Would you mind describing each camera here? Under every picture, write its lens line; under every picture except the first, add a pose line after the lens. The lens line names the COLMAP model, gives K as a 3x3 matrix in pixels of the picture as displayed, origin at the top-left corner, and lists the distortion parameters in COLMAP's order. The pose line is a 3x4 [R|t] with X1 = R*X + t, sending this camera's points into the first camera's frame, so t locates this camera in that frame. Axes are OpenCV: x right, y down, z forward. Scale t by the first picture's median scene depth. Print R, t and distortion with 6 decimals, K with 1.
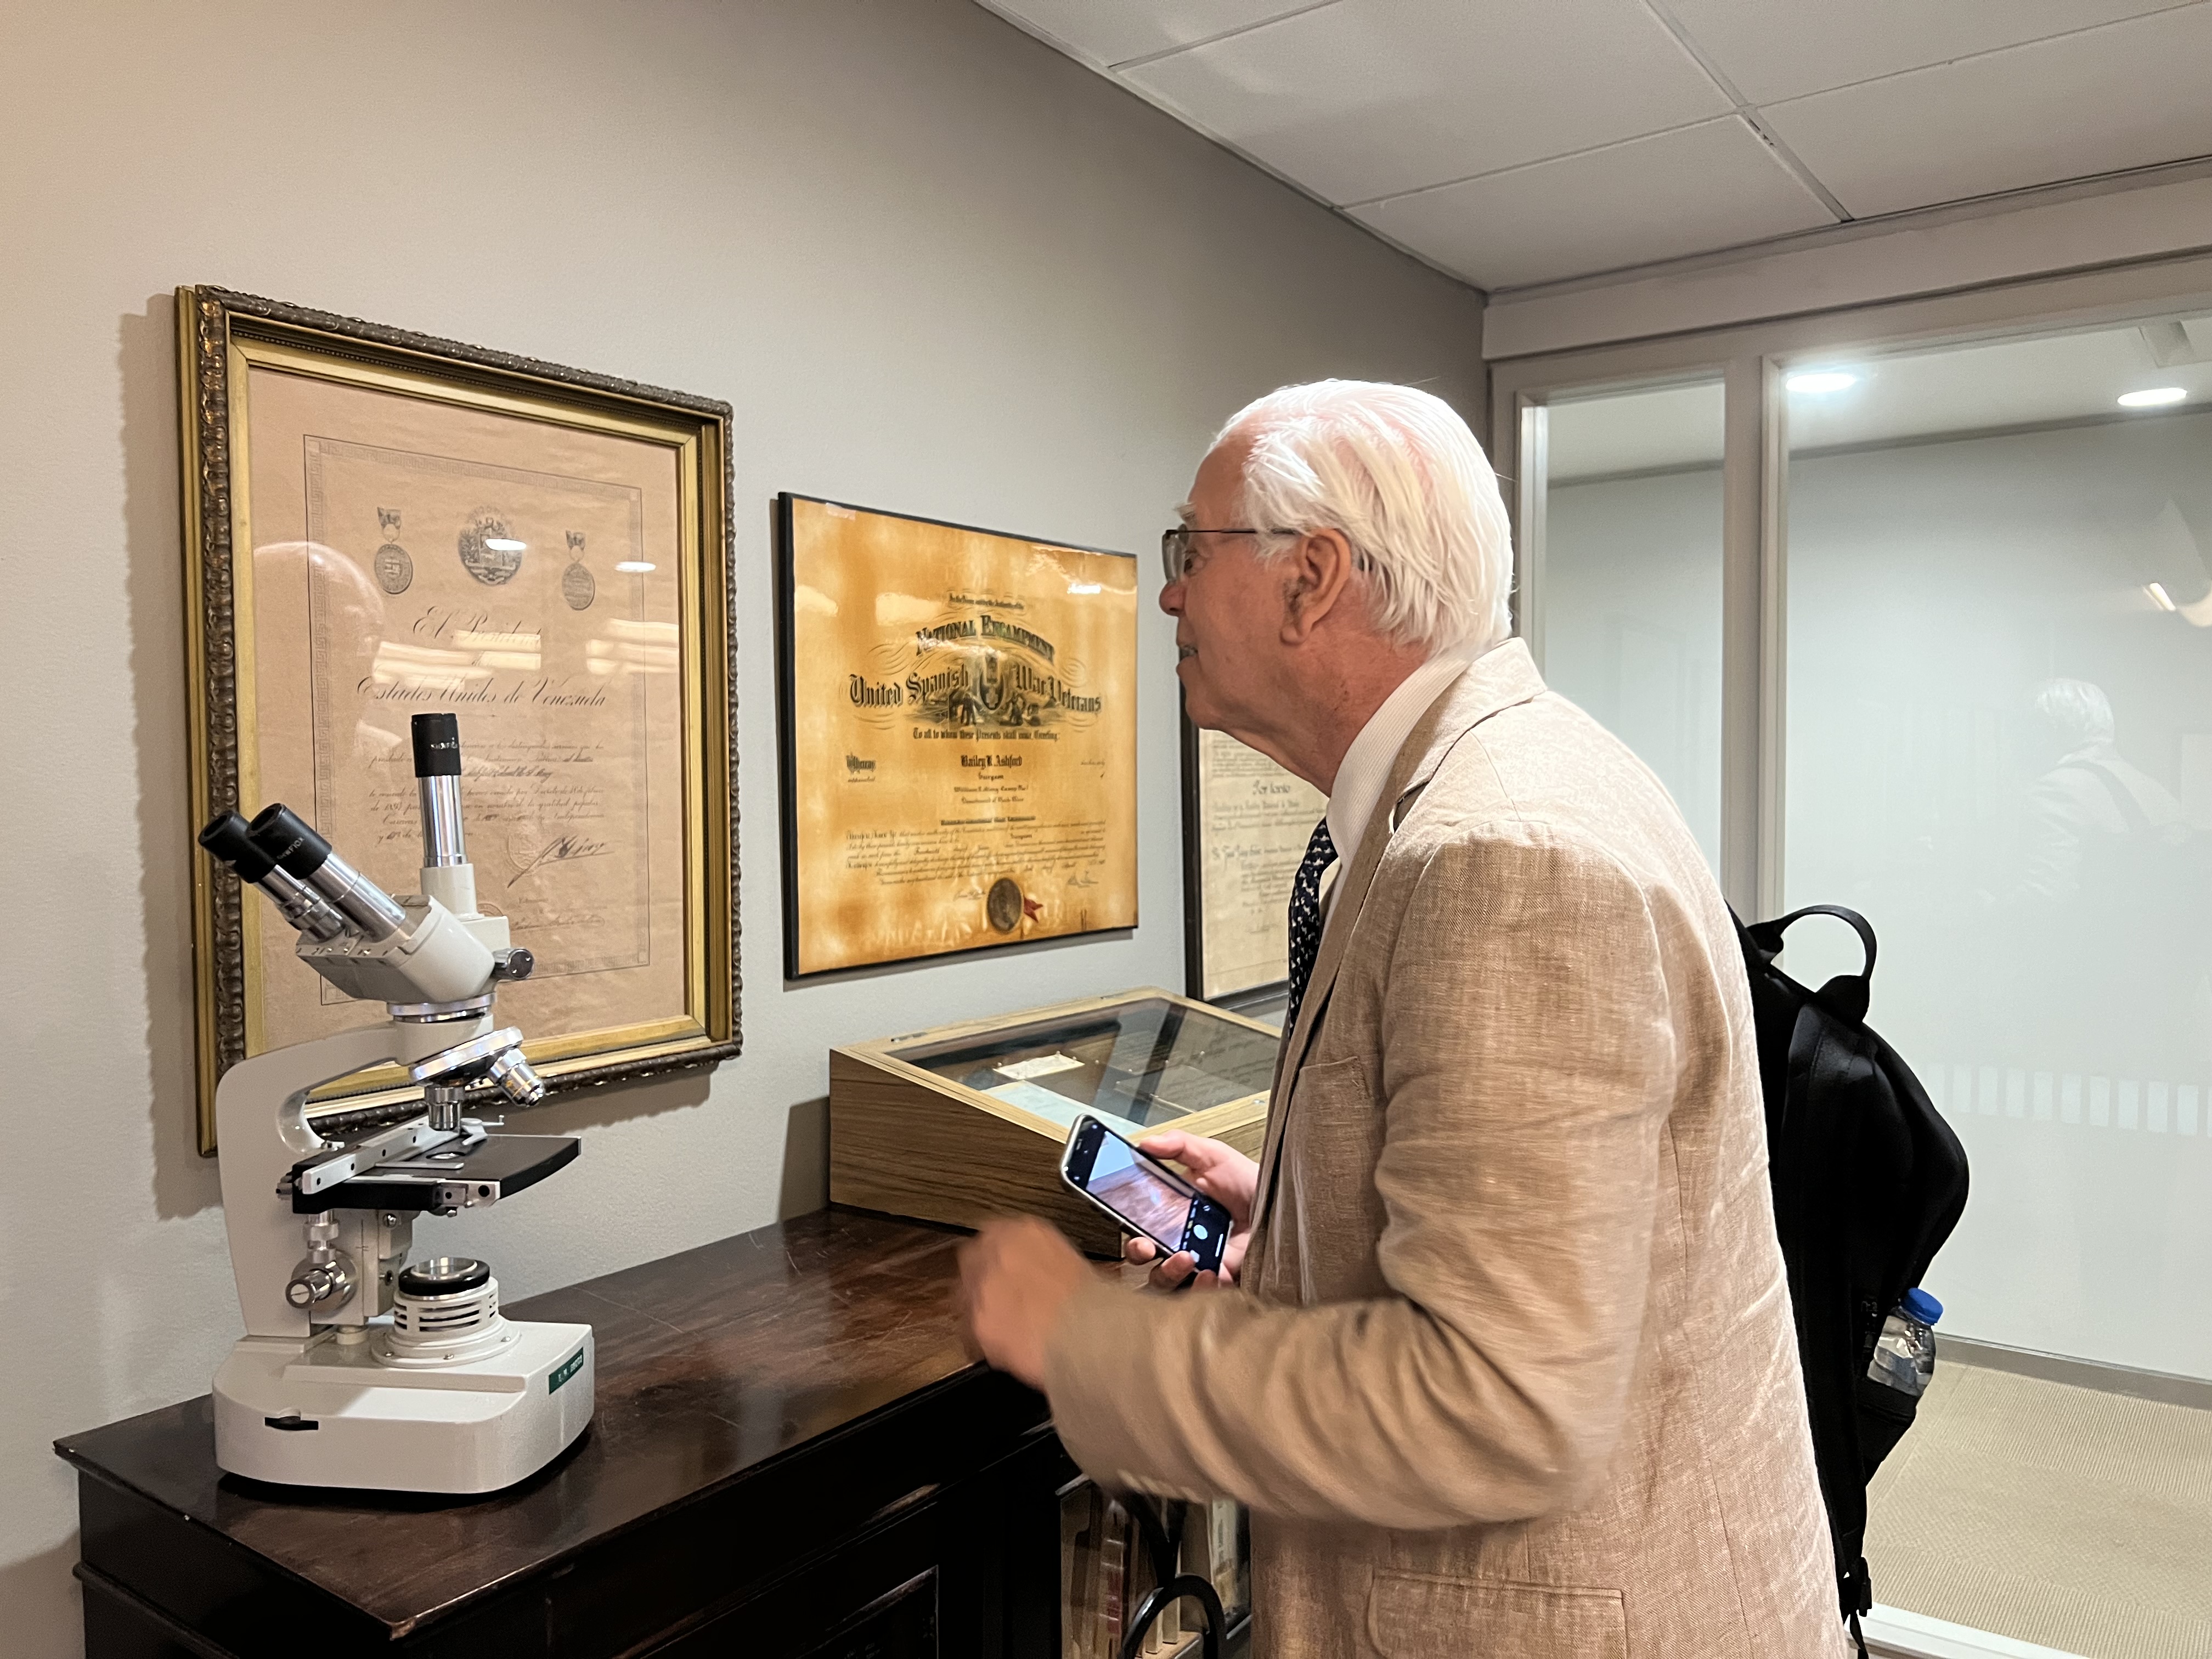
lens RADIAL K [[1658.2, 0, 1113.7], [0, 1658.2, 823.4], [0, 0, 1]] dist [-0.044566, -0.000335]
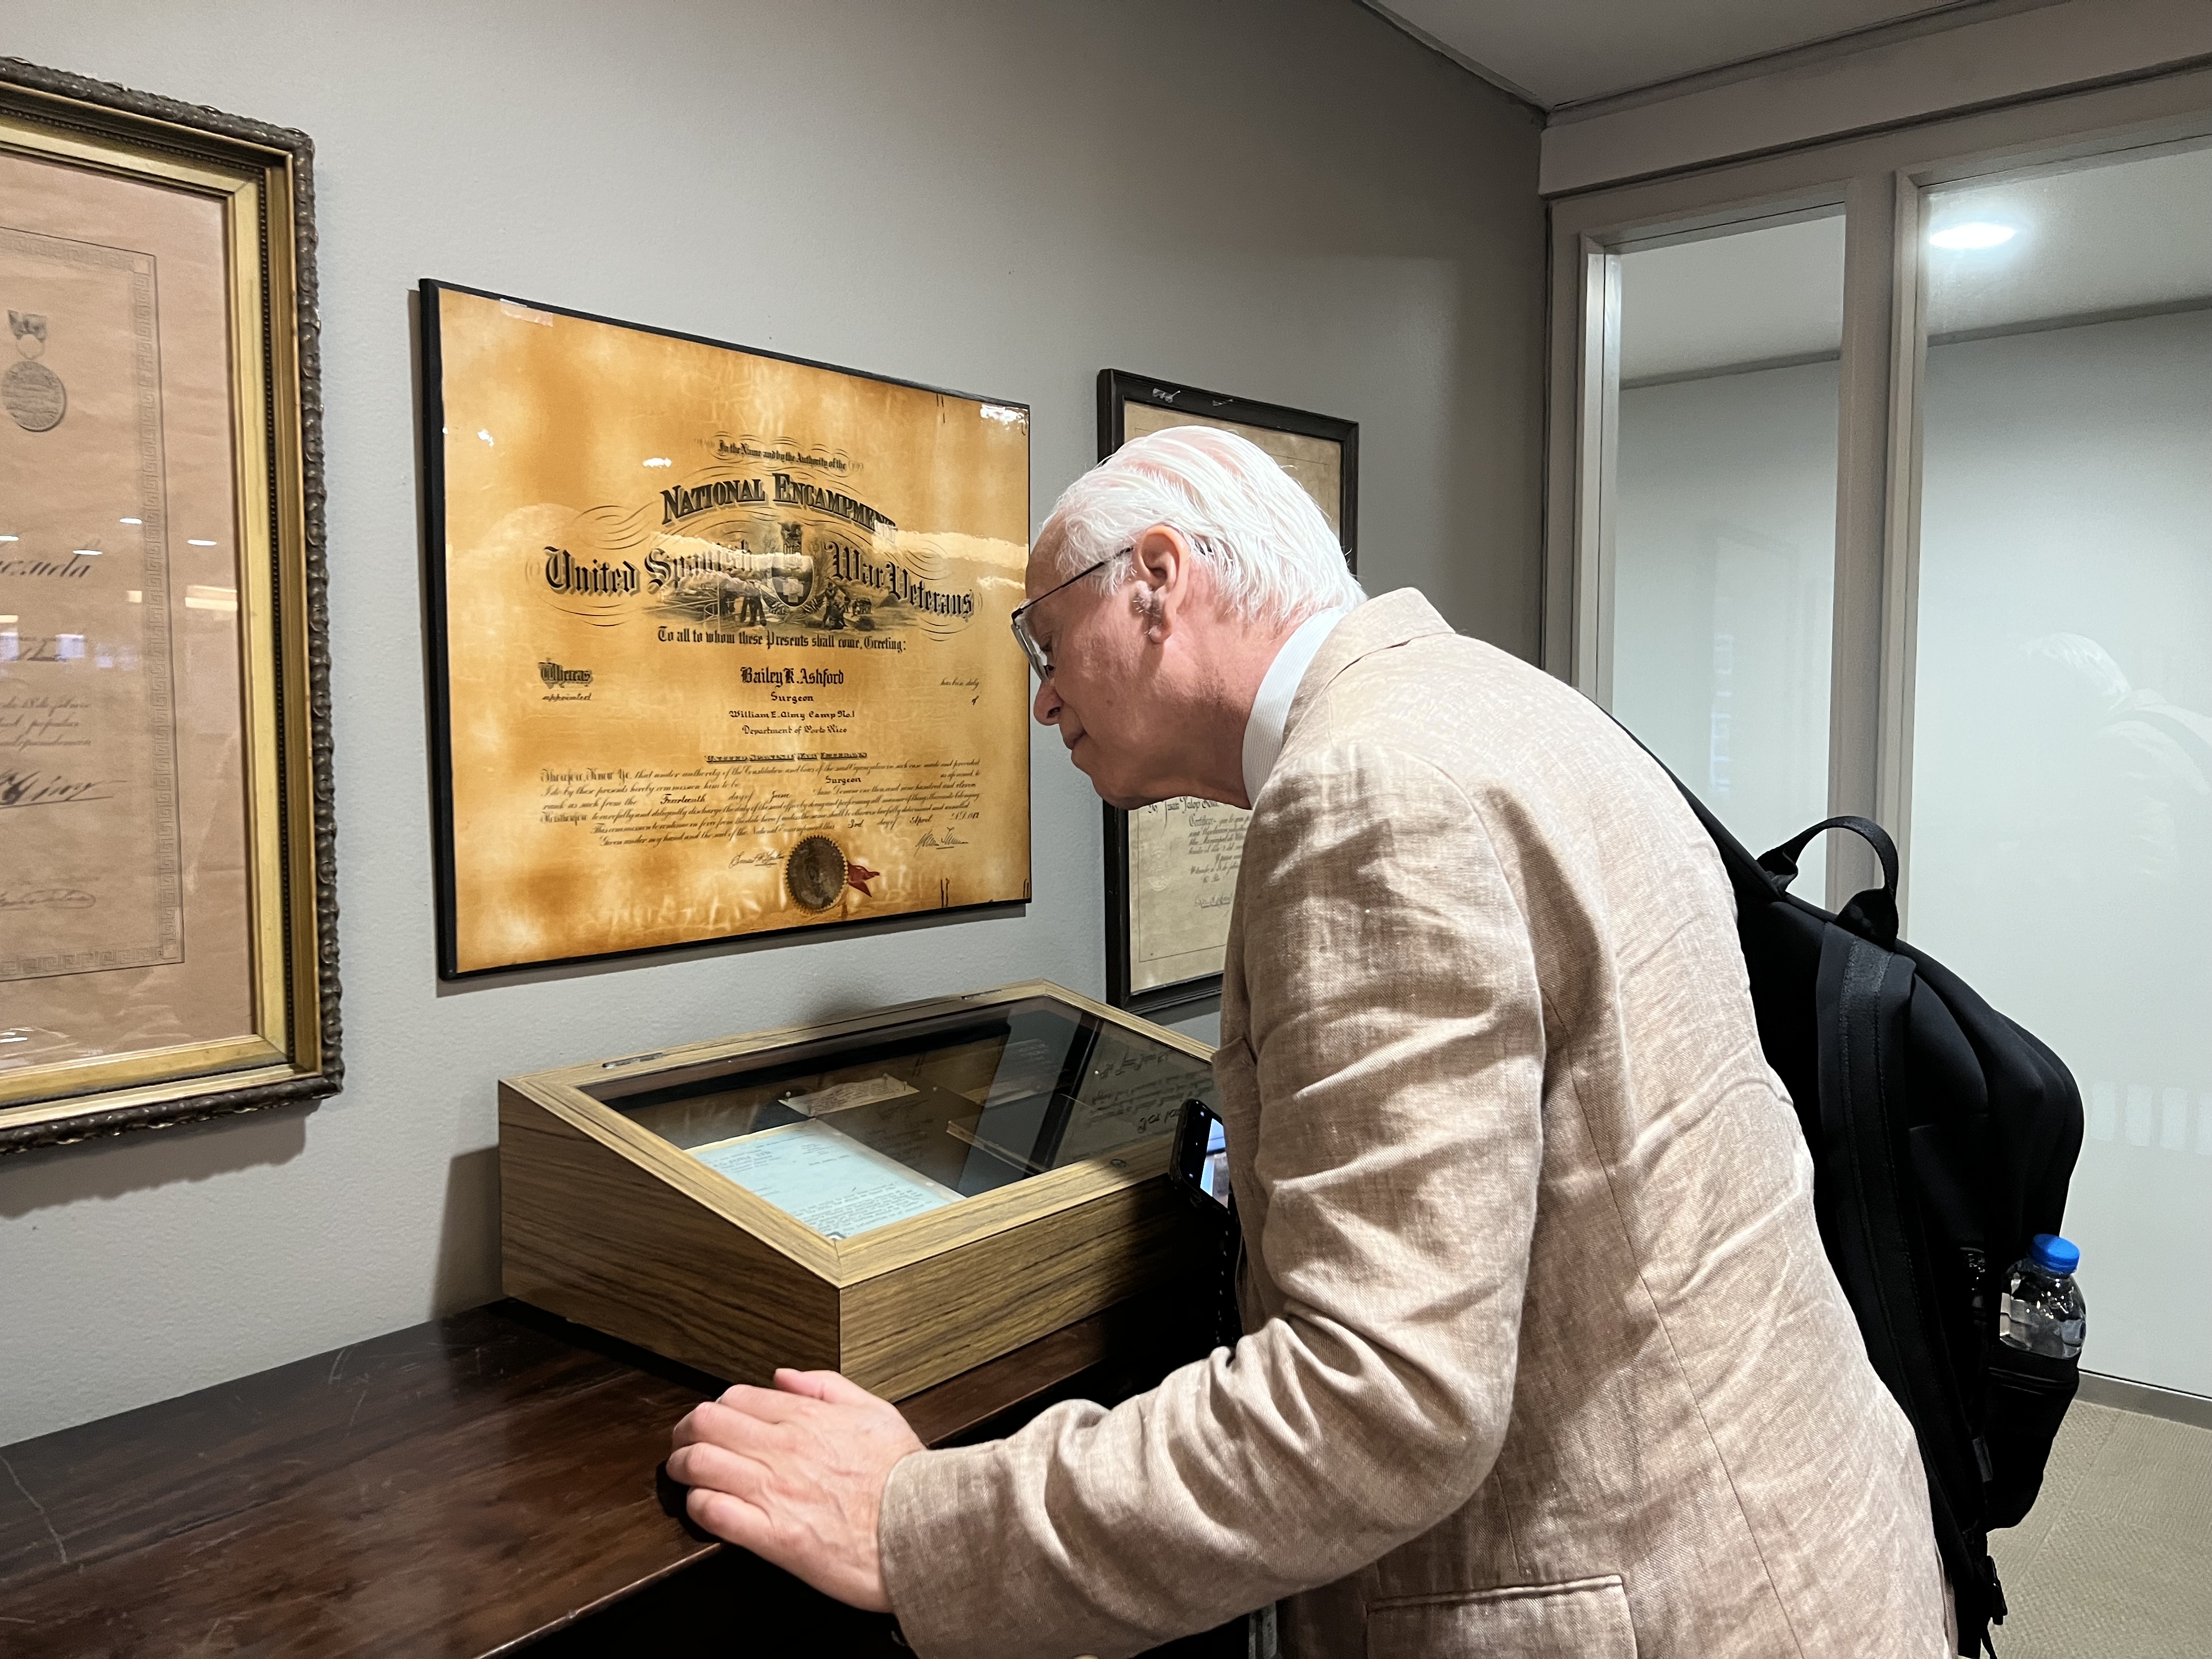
lens RADIAL K [[1658.2, 0, 1094.9], [0, 1658.2, 837.9], [0, 0, 1]] dist [-0.044566, -0.000335]
pose [[0.997205, 0.009053, -0.074170, 0.123078], [-0.006189, 0.999229, 0.038760, 0.004849], [0.074464, -0.038193, 0.996492, 0.305031]]
